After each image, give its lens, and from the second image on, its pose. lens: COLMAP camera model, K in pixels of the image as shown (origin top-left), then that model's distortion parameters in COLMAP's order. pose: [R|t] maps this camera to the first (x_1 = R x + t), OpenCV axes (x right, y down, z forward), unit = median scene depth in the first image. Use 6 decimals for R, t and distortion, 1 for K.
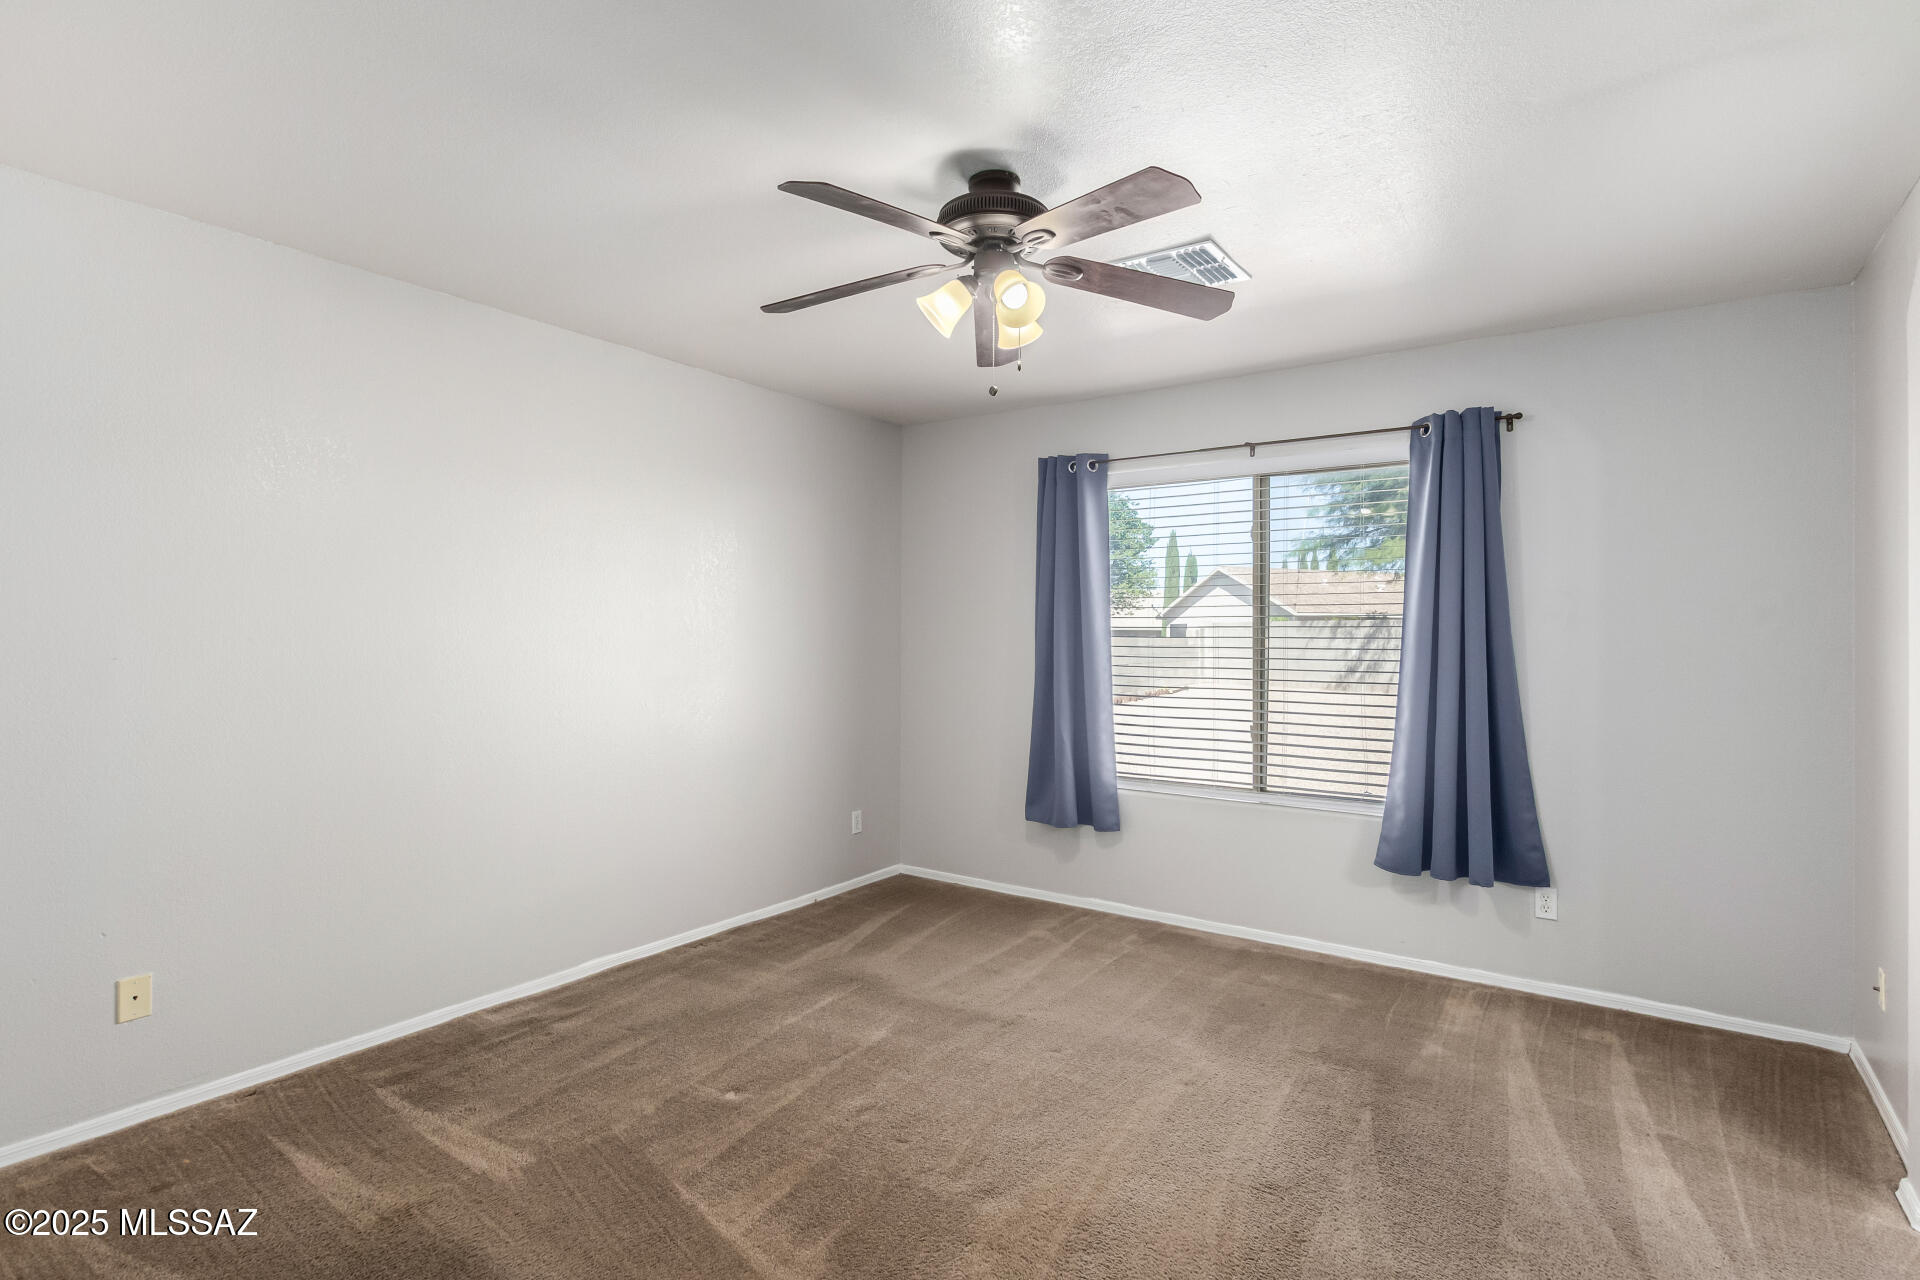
lens RADIAL K [[937.9, 0, 973.0], [0, 937.9, 636.8], [0, 0, 1]] dist [0.007425, -0.004555]
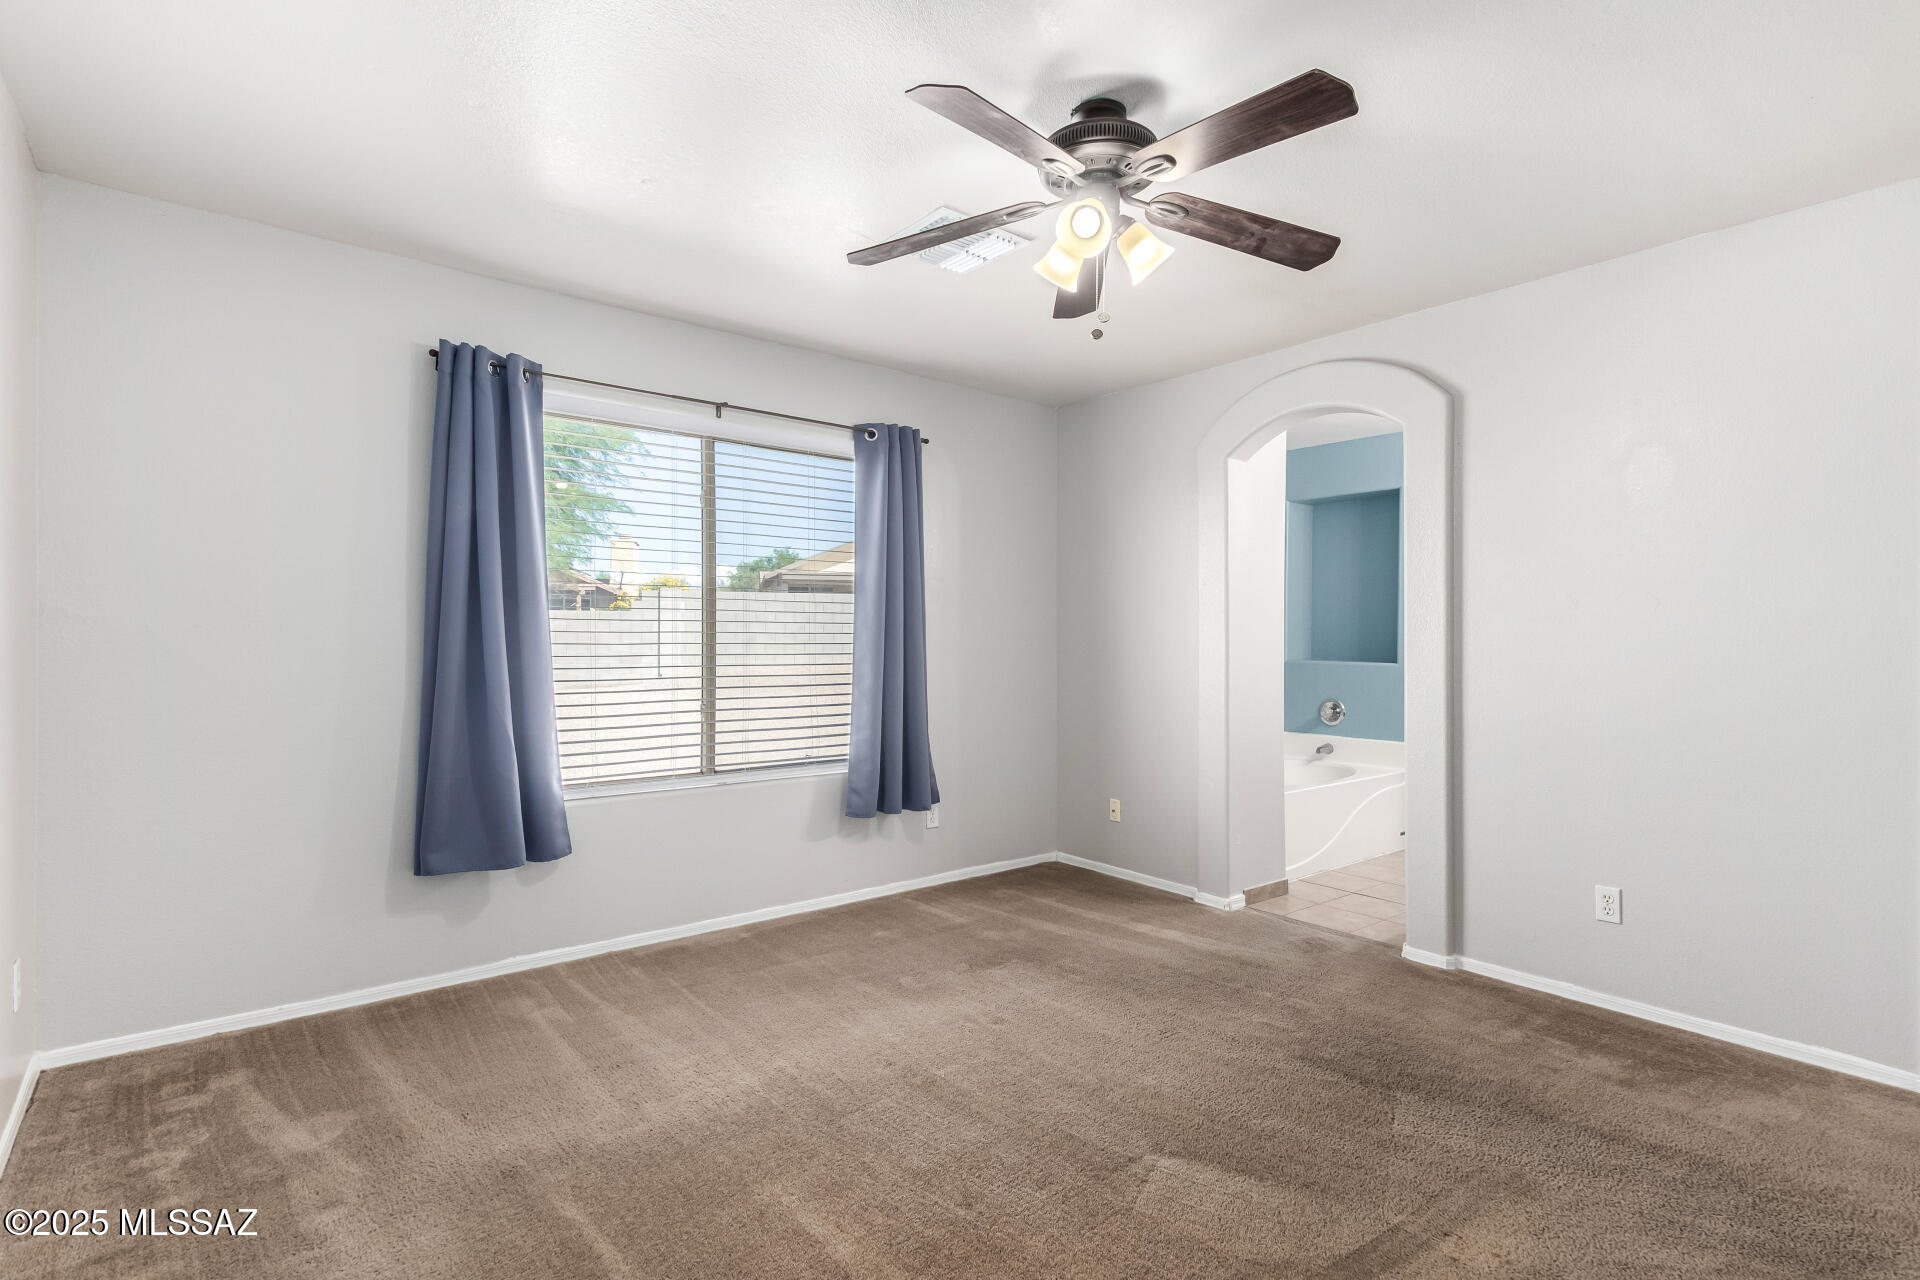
lens RADIAL K [[937.9, 0, 958.2], [0, 937.9, 642.4], [0, 0, 1]] dist [0.007425, -0.004555]
pose [[0.273428, -0.005966, 0.961874, -0.544120], [-0.002964, 0.999971, 0.007045, 0.026320], [-0.961888, -0.004777, 0.273402, 0.512273]]
